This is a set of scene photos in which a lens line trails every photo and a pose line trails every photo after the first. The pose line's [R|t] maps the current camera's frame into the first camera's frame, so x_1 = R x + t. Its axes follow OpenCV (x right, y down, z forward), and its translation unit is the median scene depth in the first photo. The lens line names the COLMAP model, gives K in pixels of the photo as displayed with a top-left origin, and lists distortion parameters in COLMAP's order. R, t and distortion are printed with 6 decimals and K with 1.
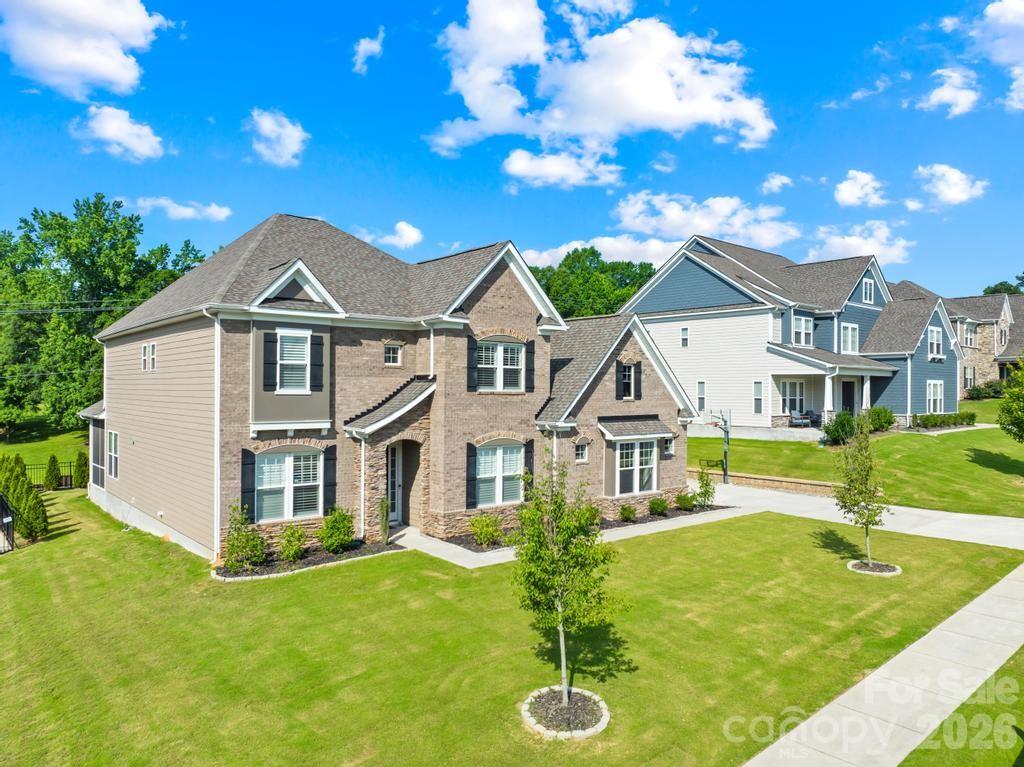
lens RADIAL K [[719.8, 0, 511.6], [0, 719.8, 384.7], [0, 0, 1]] dist [-0.002491, -0.002071]
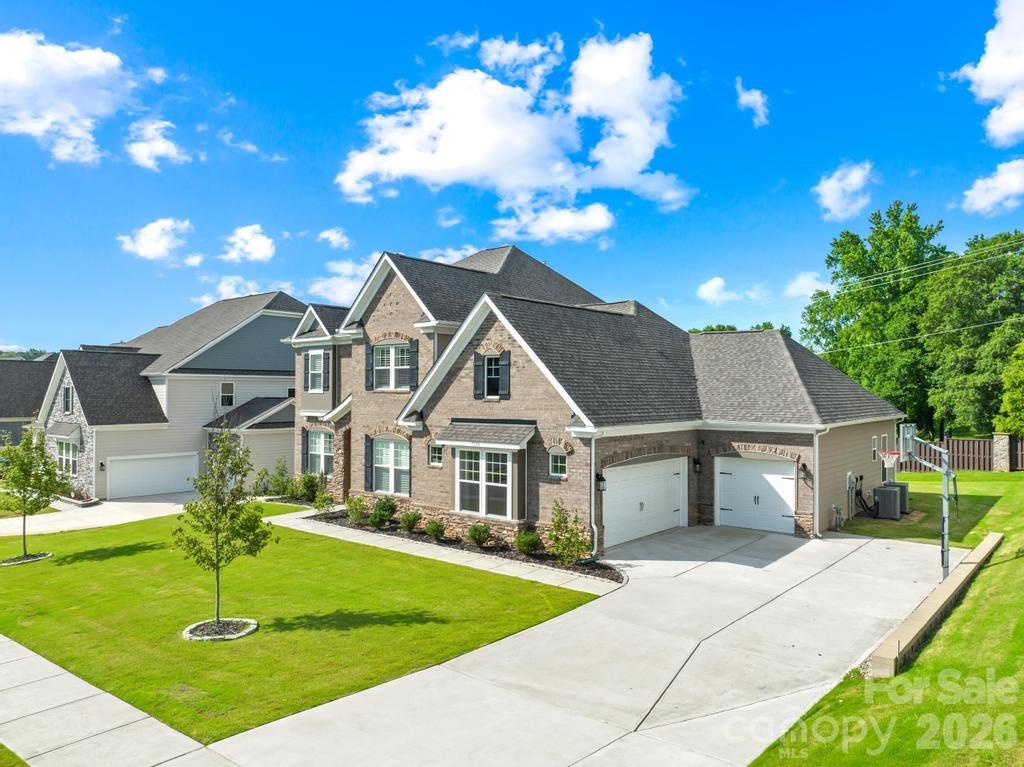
lens RADIAL K [[719.8, 0, 511.3], [0, 719.8, 387.2], [0, 0, 1]] dist [-0.002491, -0.002071]
pose [[0.174735, -0.011808, -0.984545, 1.088140], [0.008251, 0.999911, -0.010528, 0.017399], [0.984581, -0.006284, 0.174817, 0.986788]]
